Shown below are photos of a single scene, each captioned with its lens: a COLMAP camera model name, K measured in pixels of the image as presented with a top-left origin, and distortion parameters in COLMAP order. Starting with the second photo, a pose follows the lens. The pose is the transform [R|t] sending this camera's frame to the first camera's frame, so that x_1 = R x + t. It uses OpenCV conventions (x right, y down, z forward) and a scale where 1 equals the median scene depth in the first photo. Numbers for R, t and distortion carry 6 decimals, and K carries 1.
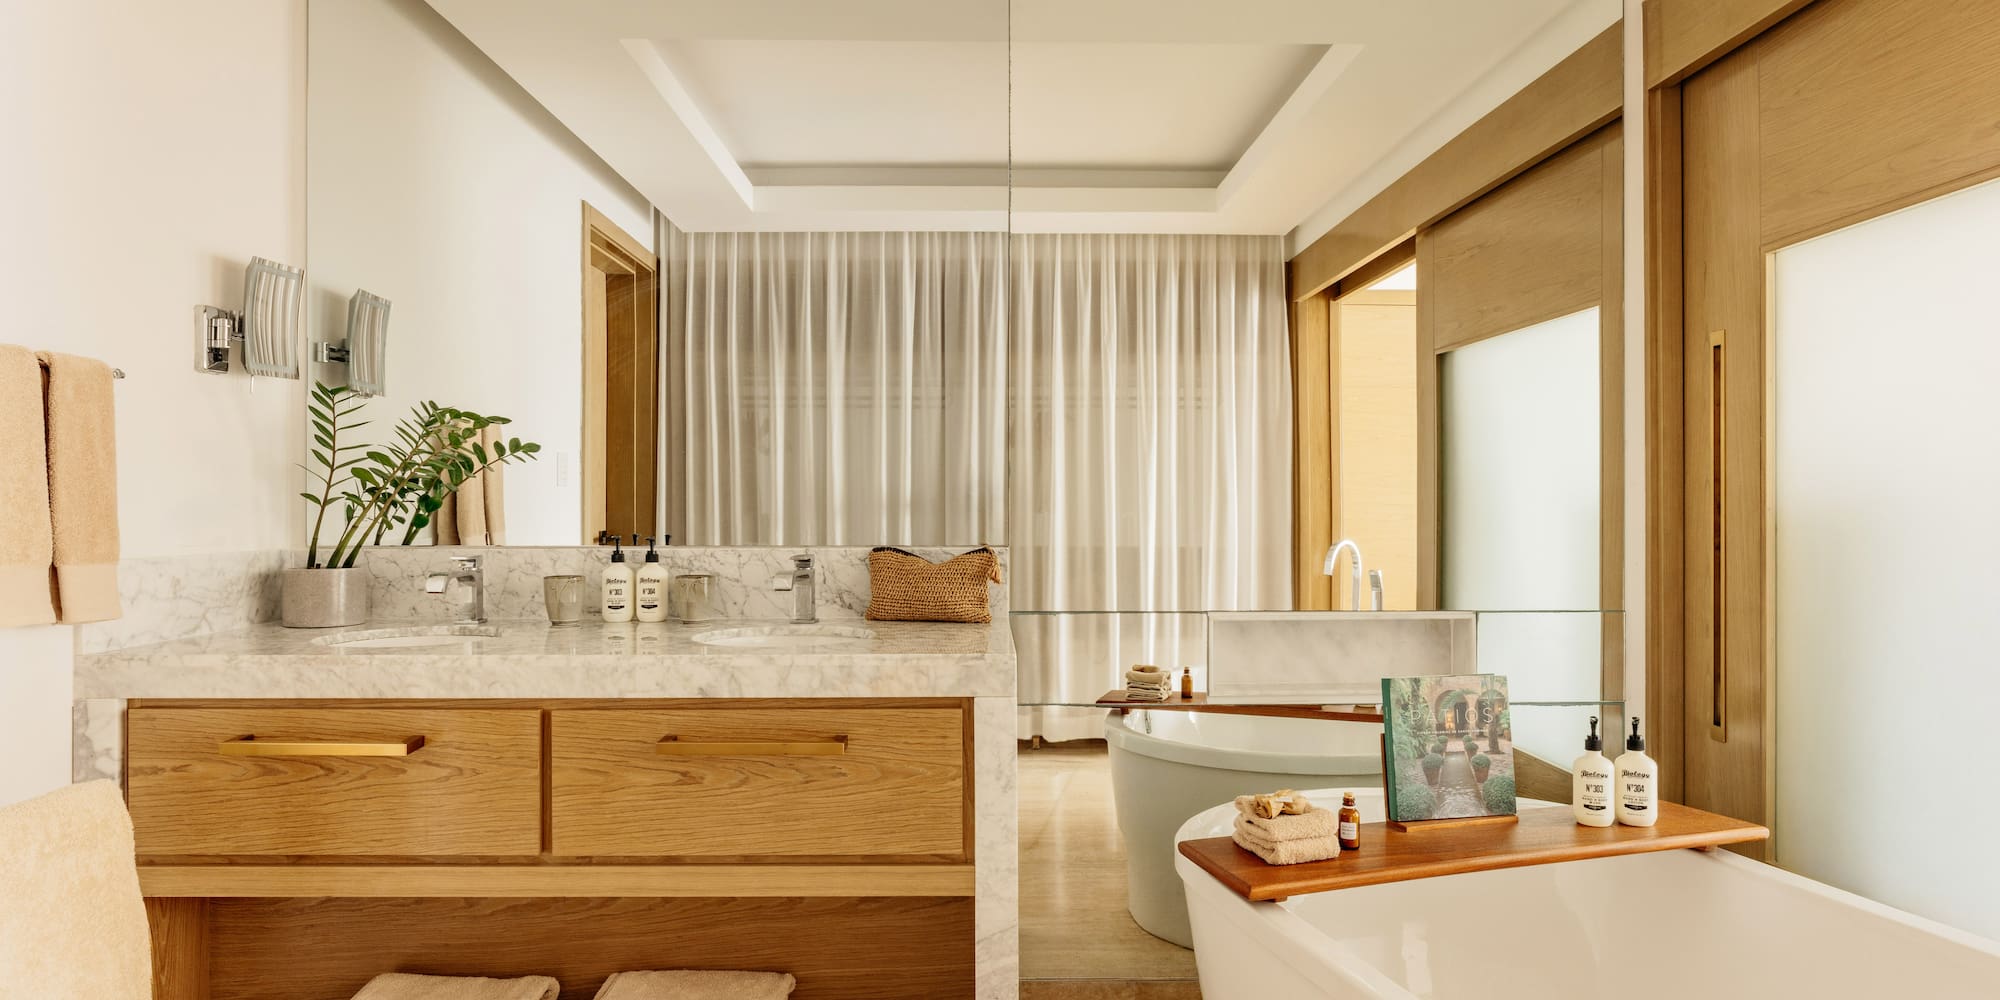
lens RADIAL K [[1220.7, 0, 1000.0], [0, 1220.7, 500.0], [0, 0, 1]] dist [-0.020153, 0.000545]
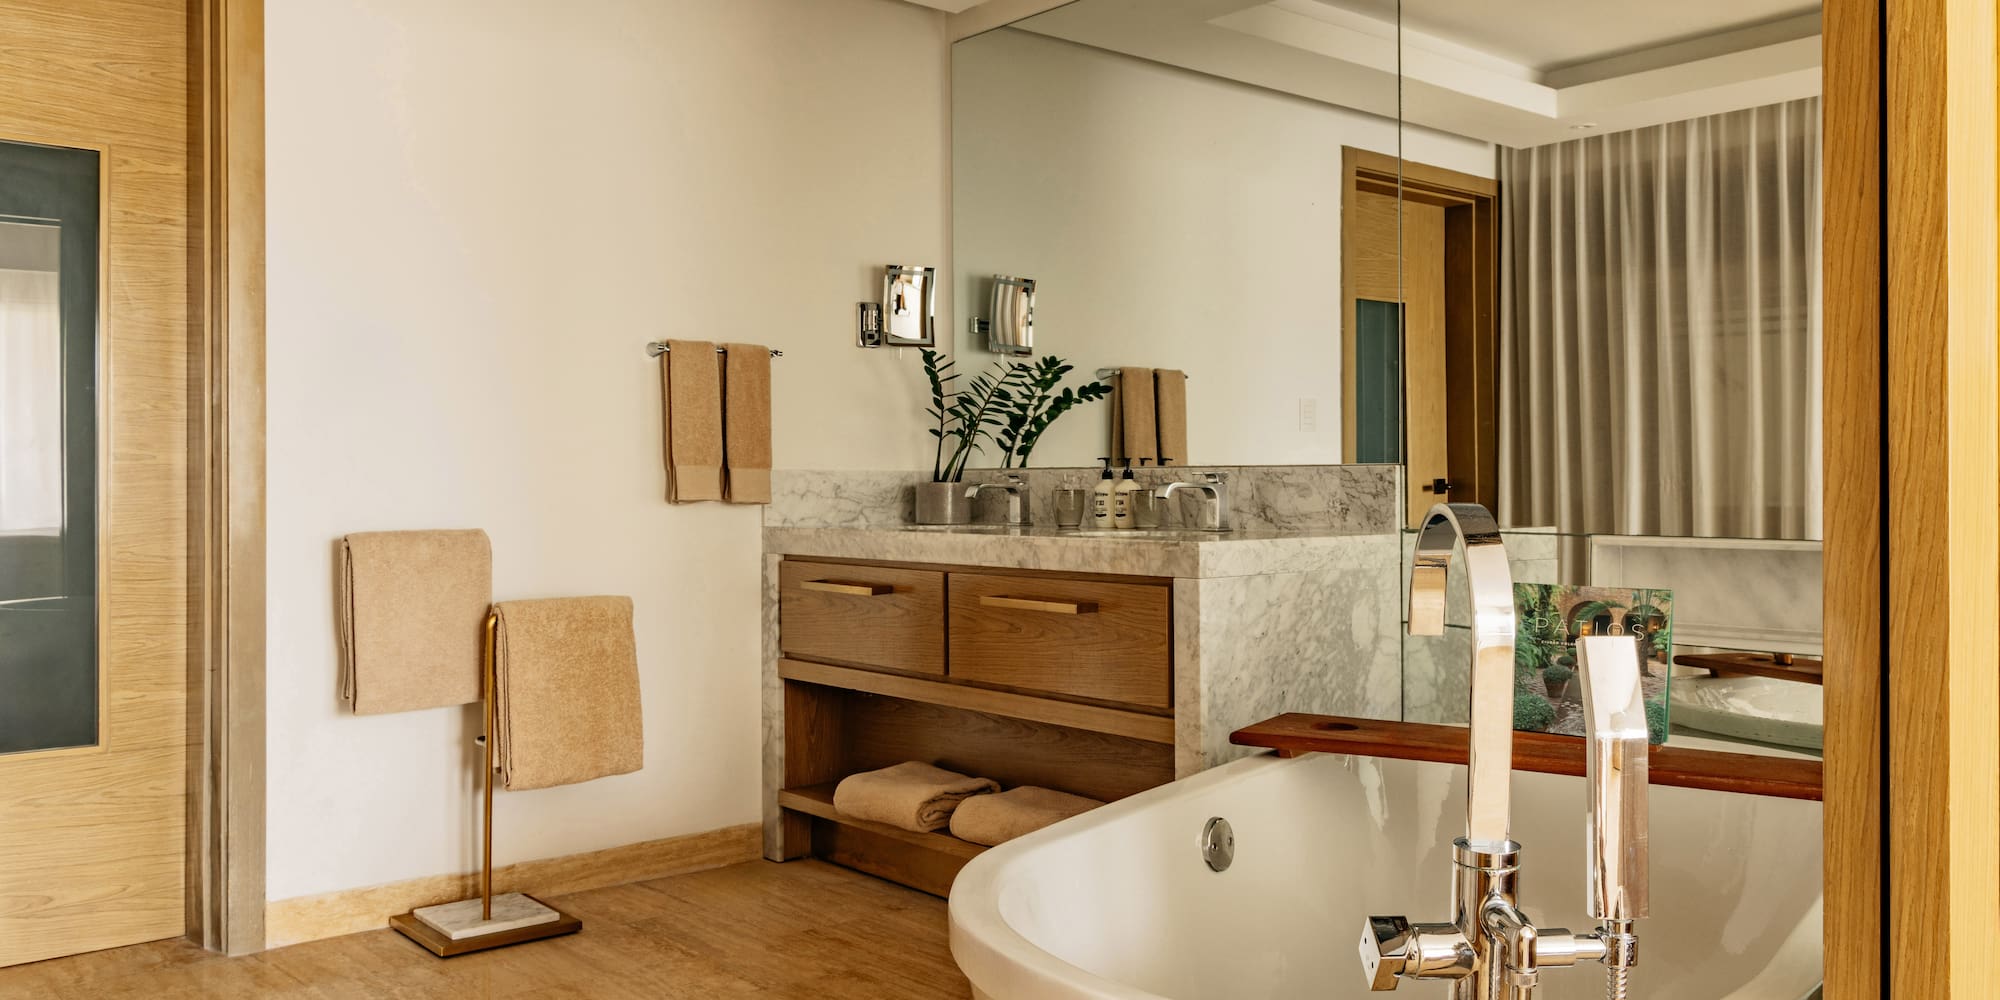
lens RADIAL K [[1523.0, 0, 1000.0], [0, 1523.0, 500.0], [0, 0, 1]] dist [-0.003180, 0.000566]
pose [[0.646558, 0.007329, -0.762829, 0.946158], [0.004590, 0.999898, 0.013497, 0.061342], [0.762851, -0.012228, 0.646459, -0.084579]]
